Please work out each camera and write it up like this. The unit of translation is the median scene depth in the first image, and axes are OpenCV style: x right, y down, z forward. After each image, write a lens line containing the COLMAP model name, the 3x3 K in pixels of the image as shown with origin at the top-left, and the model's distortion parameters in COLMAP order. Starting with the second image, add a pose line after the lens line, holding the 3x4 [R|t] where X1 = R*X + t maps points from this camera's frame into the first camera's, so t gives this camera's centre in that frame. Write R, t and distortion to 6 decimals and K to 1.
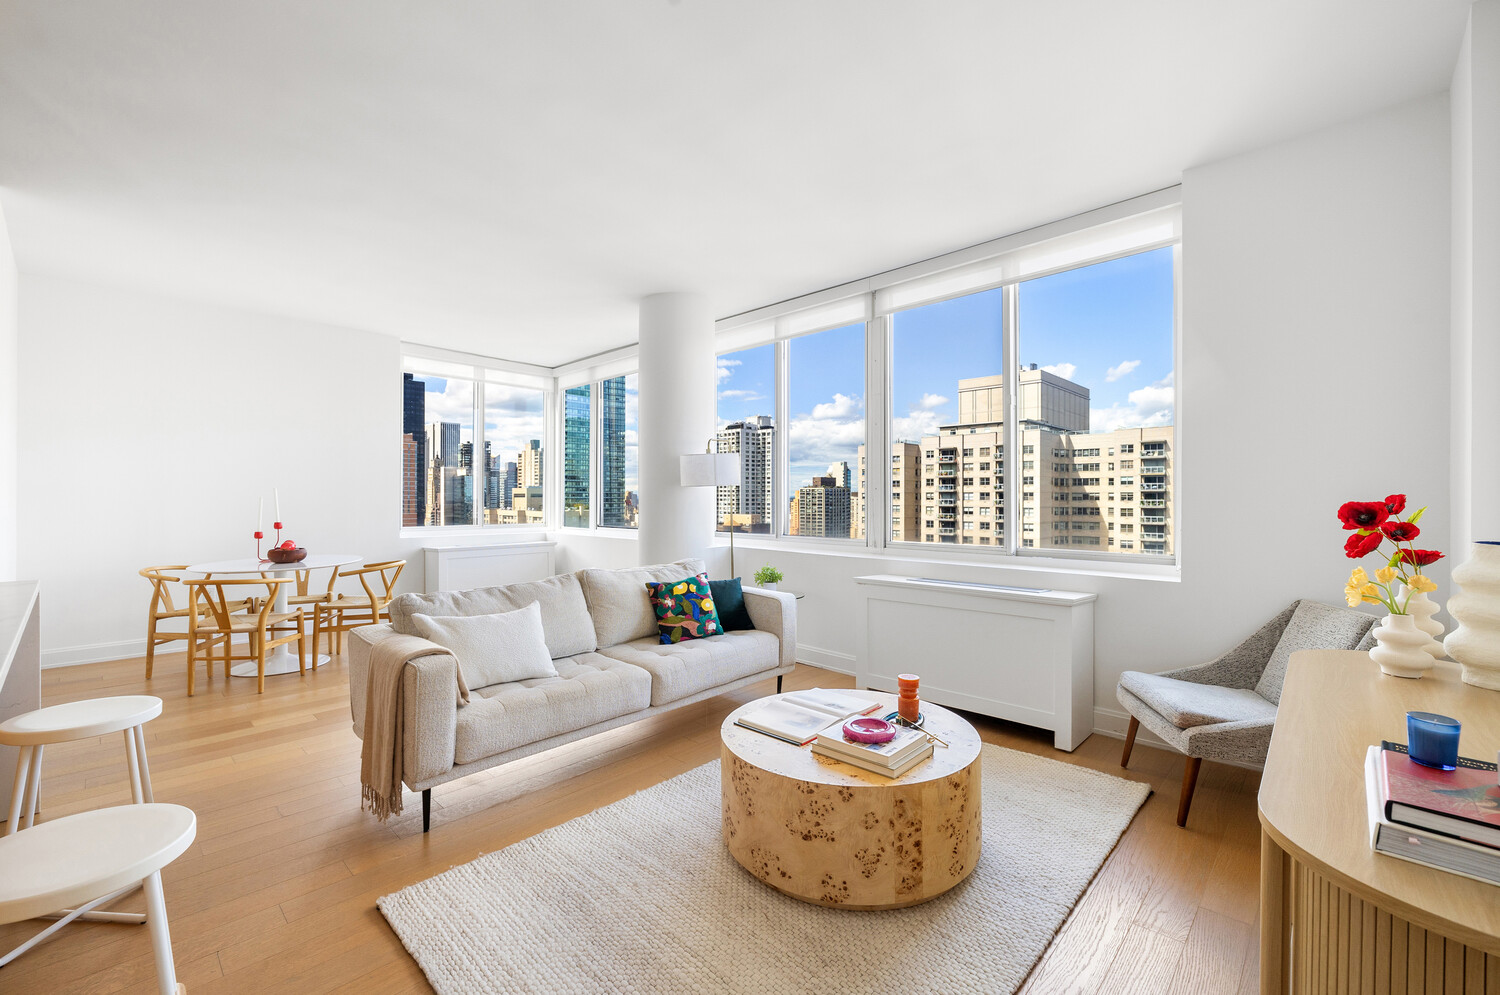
lens RADIAL K [[631.9, 0, 751.4], [0, 631.9, 500.1], [0, 0, 1]] dist [-0.001900, 0.000220]
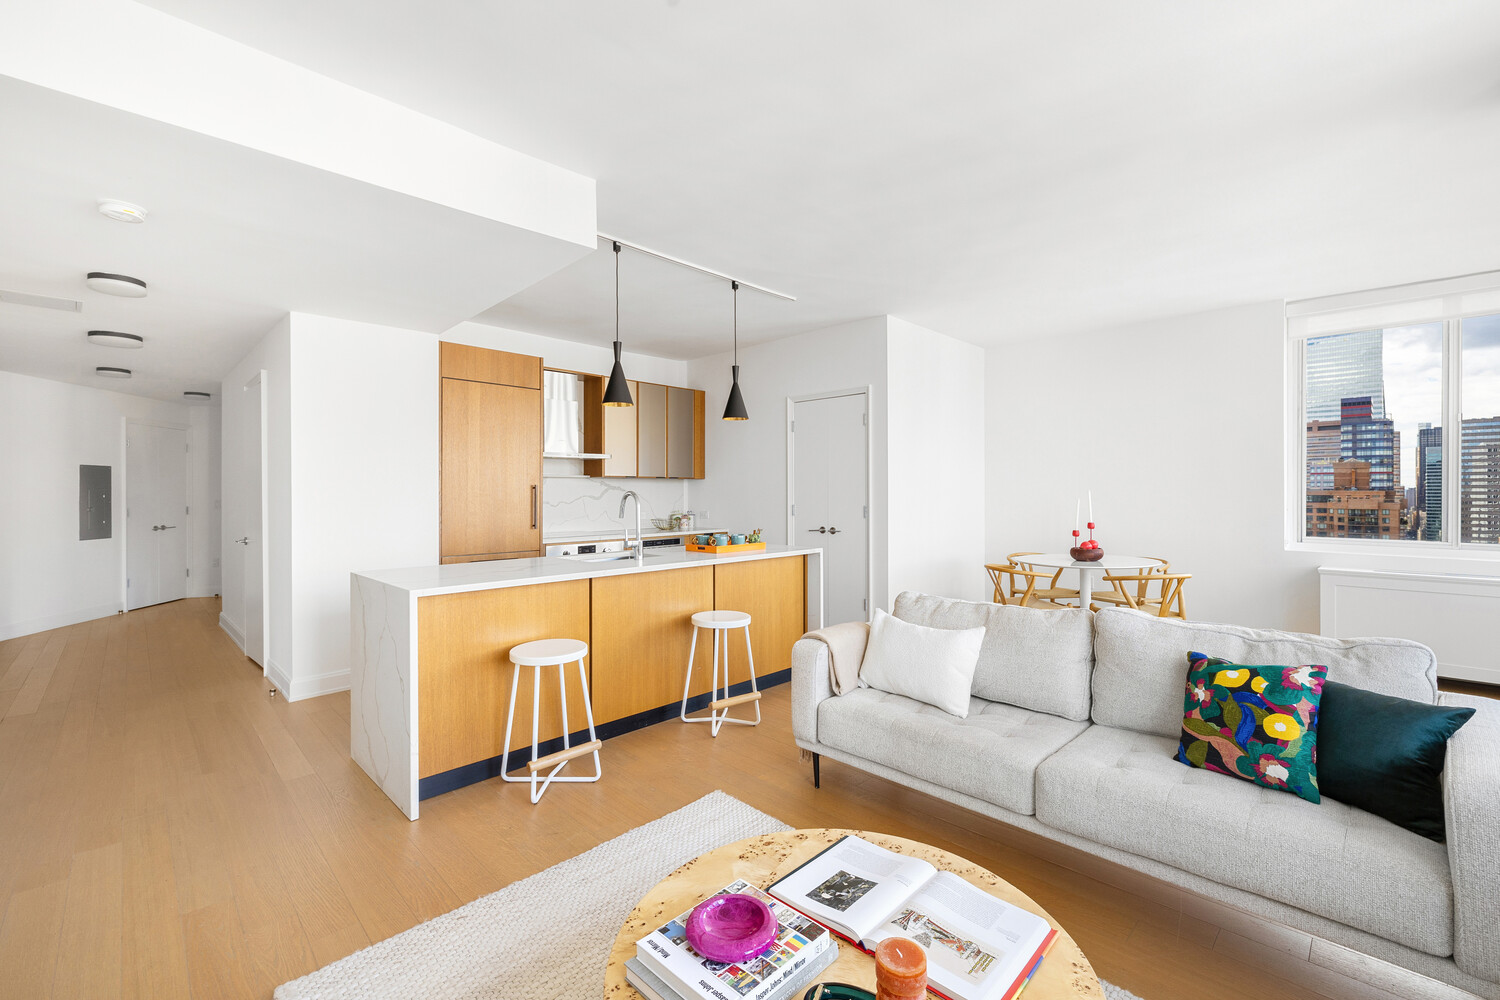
lens RADIAL K [[631.9, 0, 757.8], [0, 631.9, 494.5], [0, 0, 1]] dist [-0.001900, 0.000220]
pose [[-0.018163, 0.003280, -0.999830, 0.443242], [-0.003456, 0.999988, 0.003343, -0.018771], [0.999829, 0.003516, -0.018151, 0.602417]]
